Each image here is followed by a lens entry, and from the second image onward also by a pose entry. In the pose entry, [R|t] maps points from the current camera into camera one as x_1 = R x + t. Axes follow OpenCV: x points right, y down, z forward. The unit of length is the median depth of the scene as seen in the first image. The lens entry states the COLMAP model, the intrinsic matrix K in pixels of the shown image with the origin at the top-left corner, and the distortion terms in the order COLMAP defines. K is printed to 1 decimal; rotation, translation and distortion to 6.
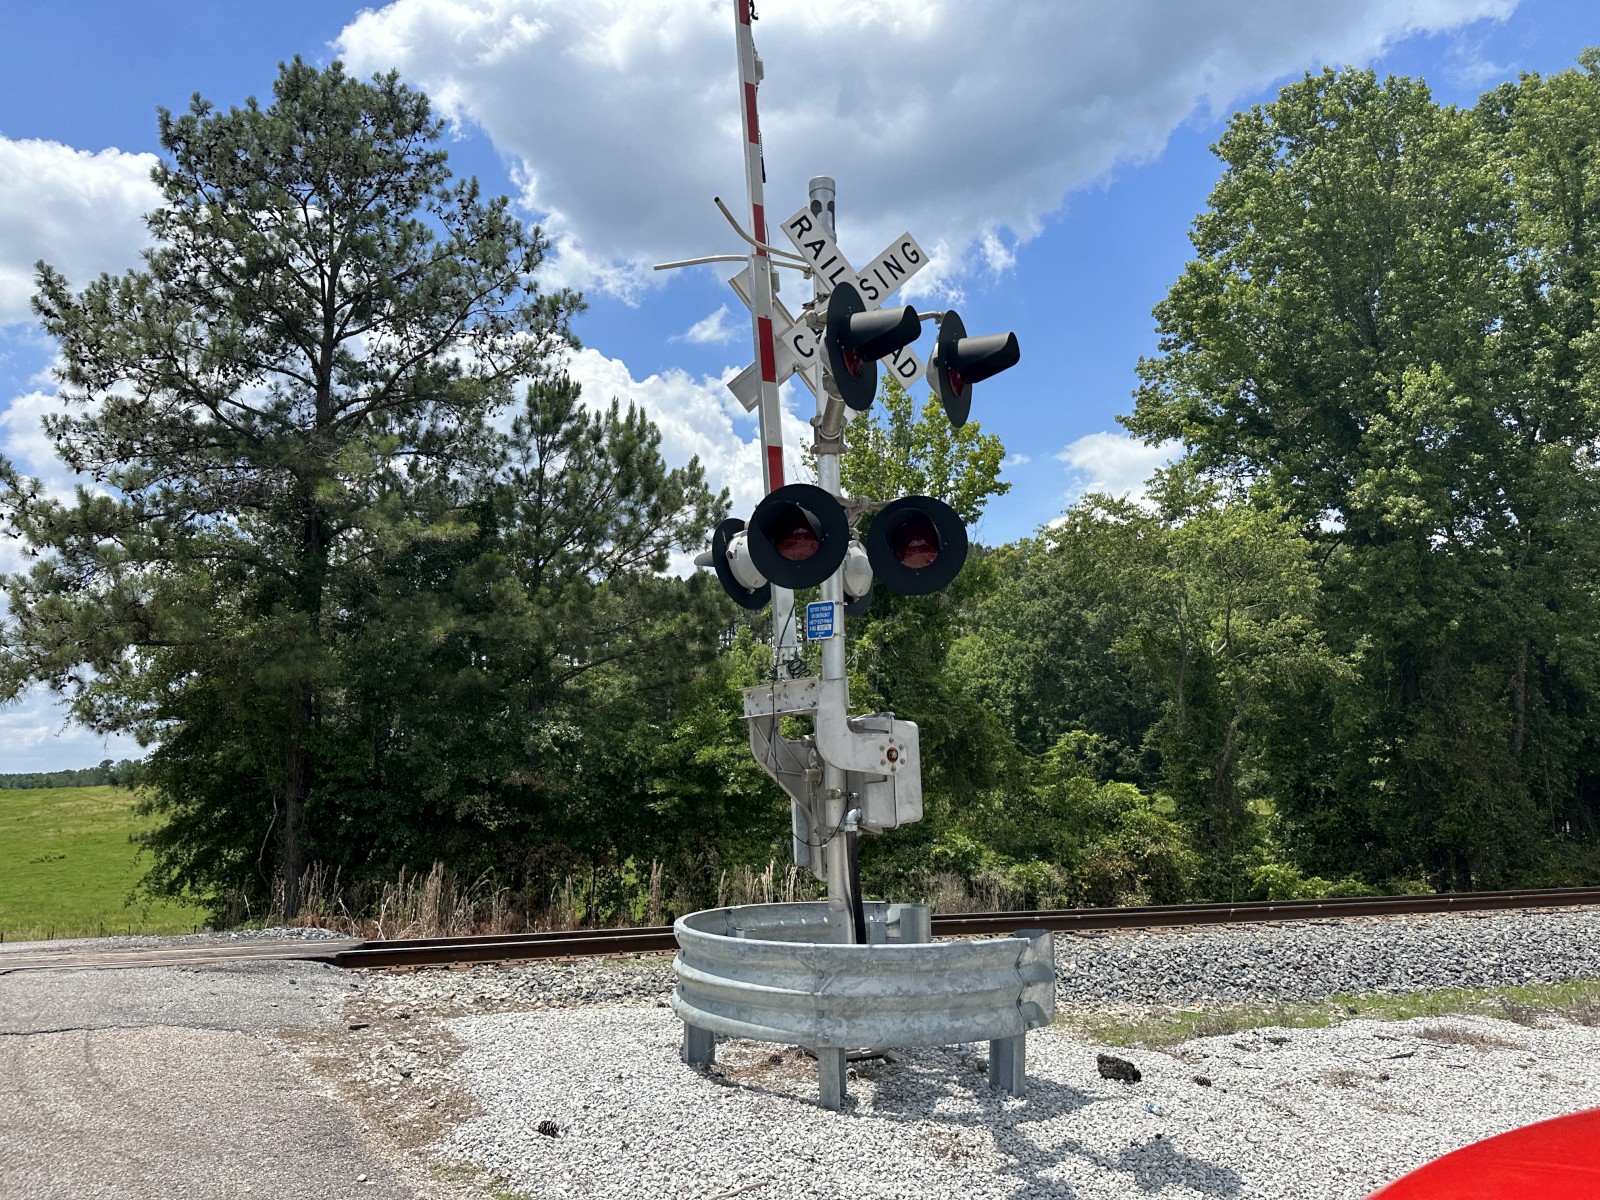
lens RADIAL K [[1134.0, 0, 808.3], [0, 1134.0, 586.3], [0, 0, 1]] dist [0.085813, -0.089384]
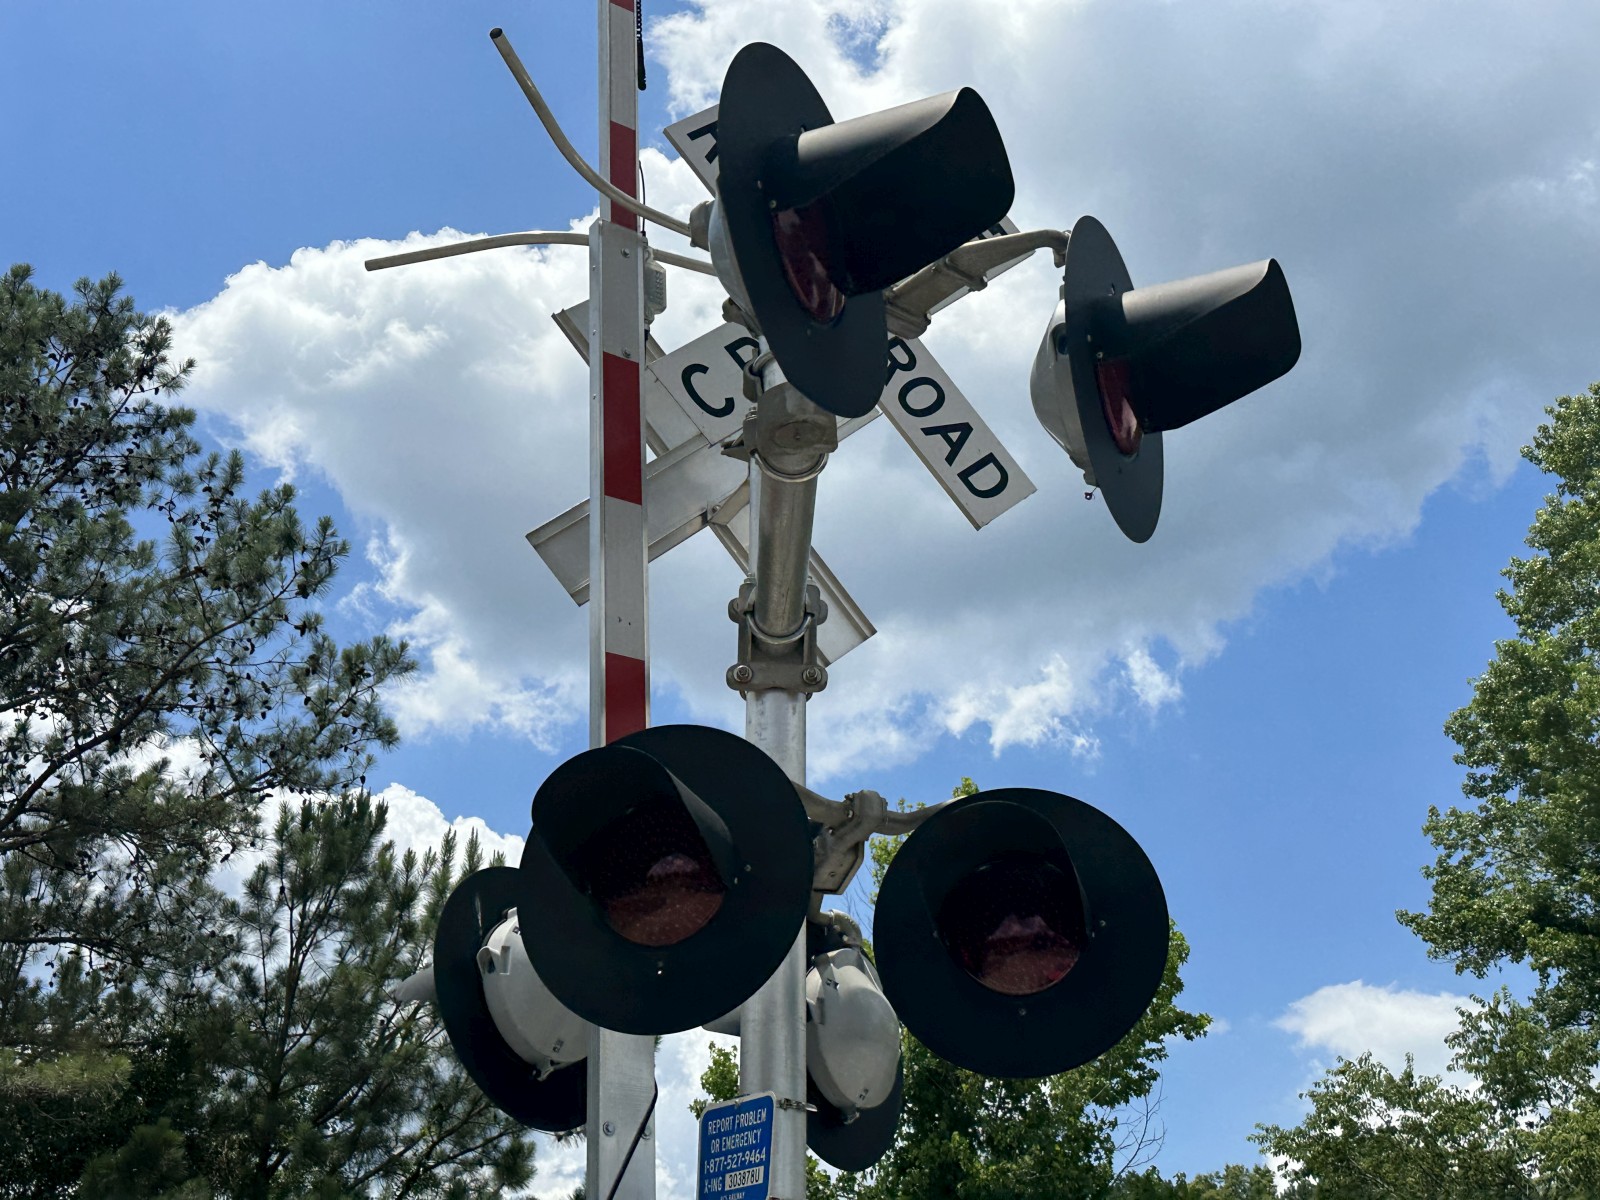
lens RADIAL K [[1901.9, 0, 787.0], [0, 1901.9, 597.3], [0, 0, 1]] dist [0.111560, 0.000000]
pose [[0.999472, 0.011043, -0.030547, 0.012900], [-0.020414, 0.945052, -0.326282, 0.018576], [0.025265, 0.326734, 0.944779, 0.127997]]
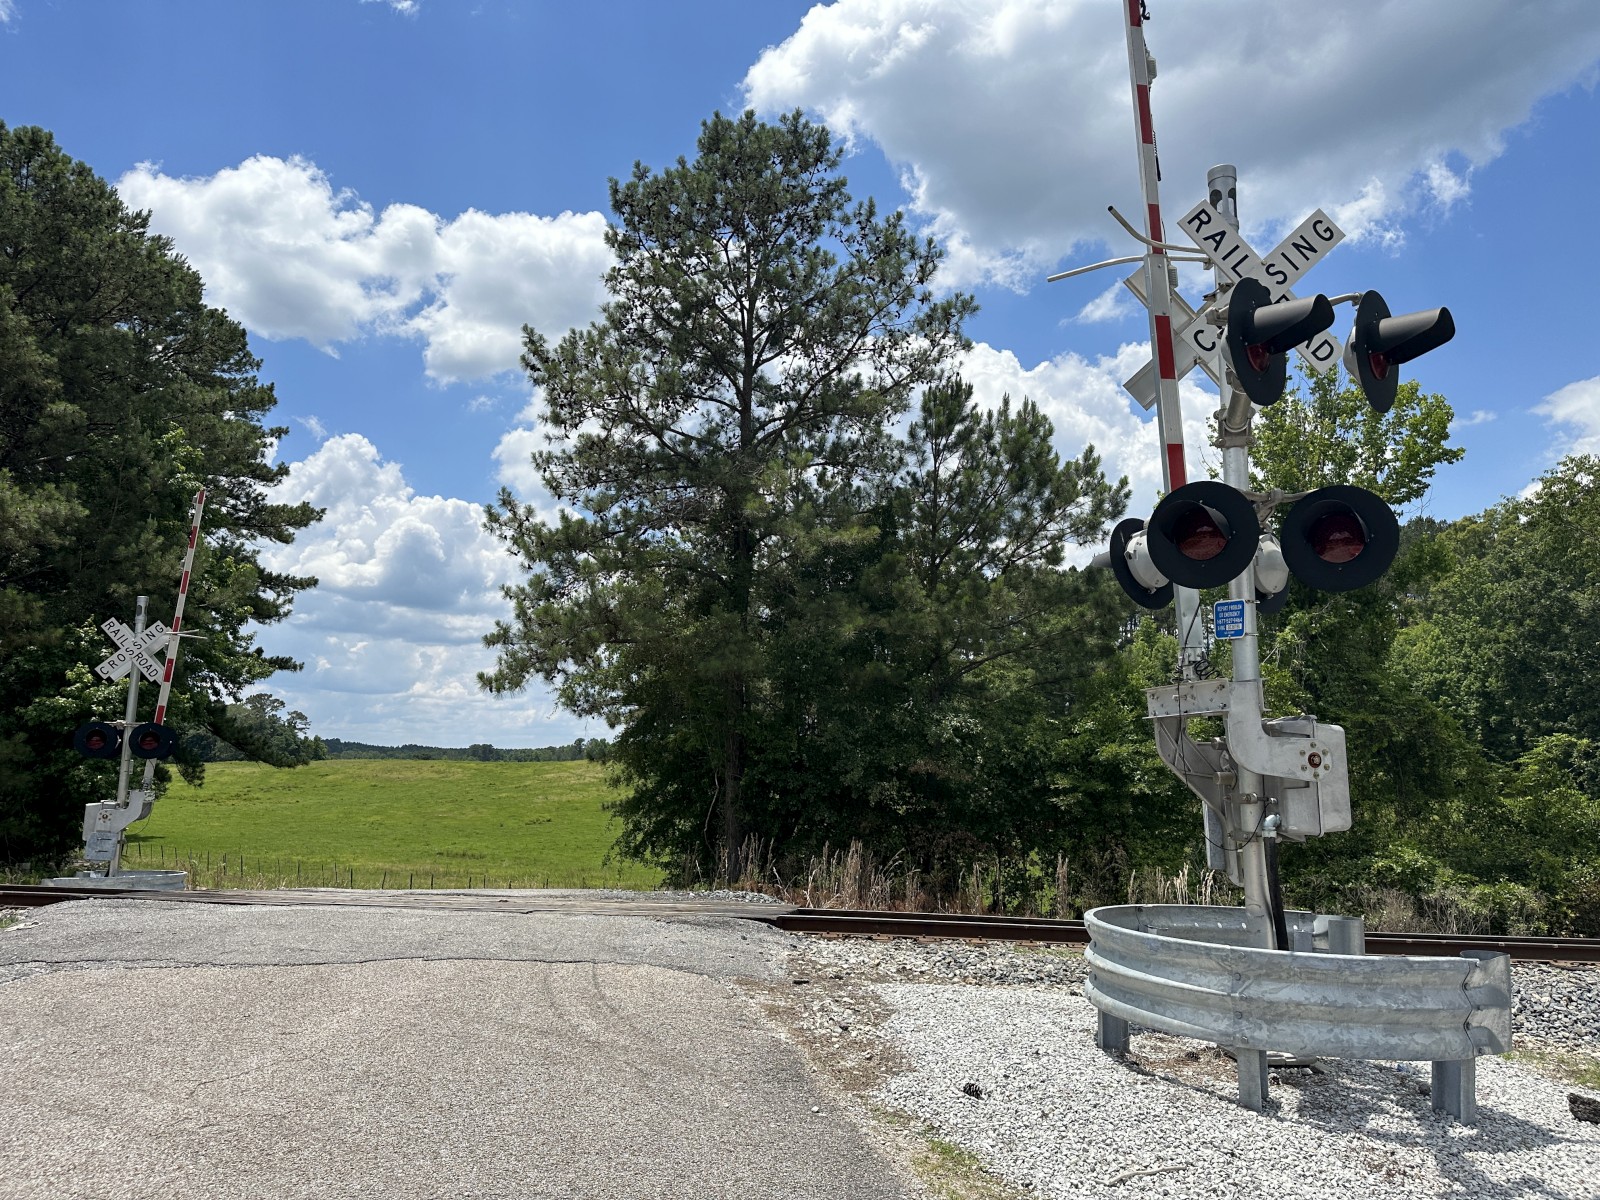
lens RADIAL K [[1134.0, 0, 789.7], [0, 1134.0, 597.1], [0, 0, 1]] dist [0.085813, -0.089384]
pose [[0.936032, -0.021824, -0.351238, 0.001393], [0.027623, 0.999552, 0.011508, -0.003683], [0.350829, -0.020474, 0.936216, -0.018011]]
